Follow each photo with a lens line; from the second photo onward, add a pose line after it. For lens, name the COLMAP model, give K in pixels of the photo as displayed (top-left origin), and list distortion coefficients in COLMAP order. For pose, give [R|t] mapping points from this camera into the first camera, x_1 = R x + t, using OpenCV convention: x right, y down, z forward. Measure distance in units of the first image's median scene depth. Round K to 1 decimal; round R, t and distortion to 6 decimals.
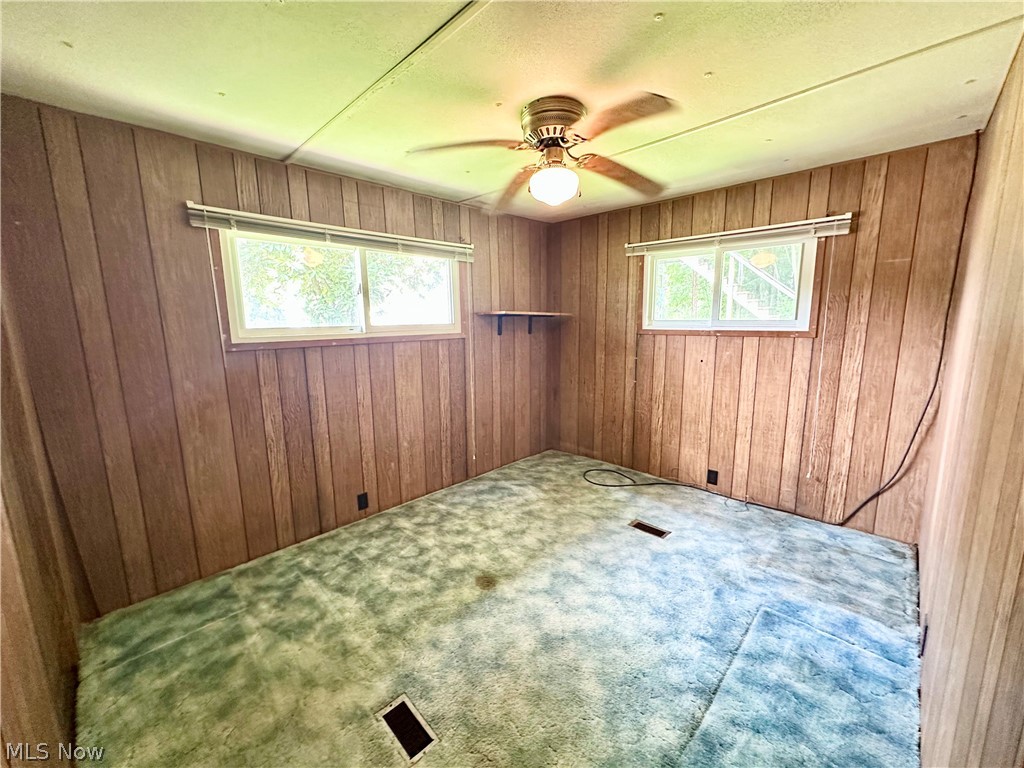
lens RADIAL K [[409.2, 0, 510.1], [0, 409.2, 383.0], [0, 0, 1]] dist [-0.001894, 0.000610]
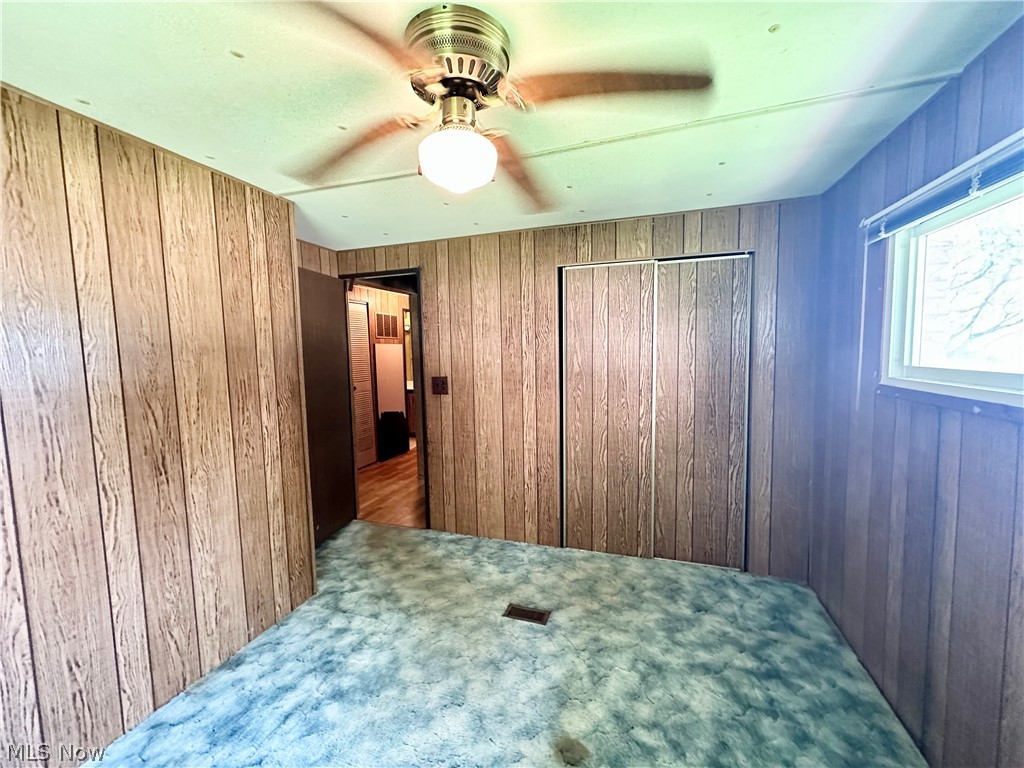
lens RADIAL K [[409.2, 0, 508.8], [0, 409.2, 385.8], [0, 0, 1]] dist [-0.001894, 0.000610]
pose [[-0.898271, 0.066912, -0.434318, 0.307376], [-0.040003, 0.971785, 0.232451, -0.269589], [0.437617, 0.226178, -0.870250, 1.508077]]
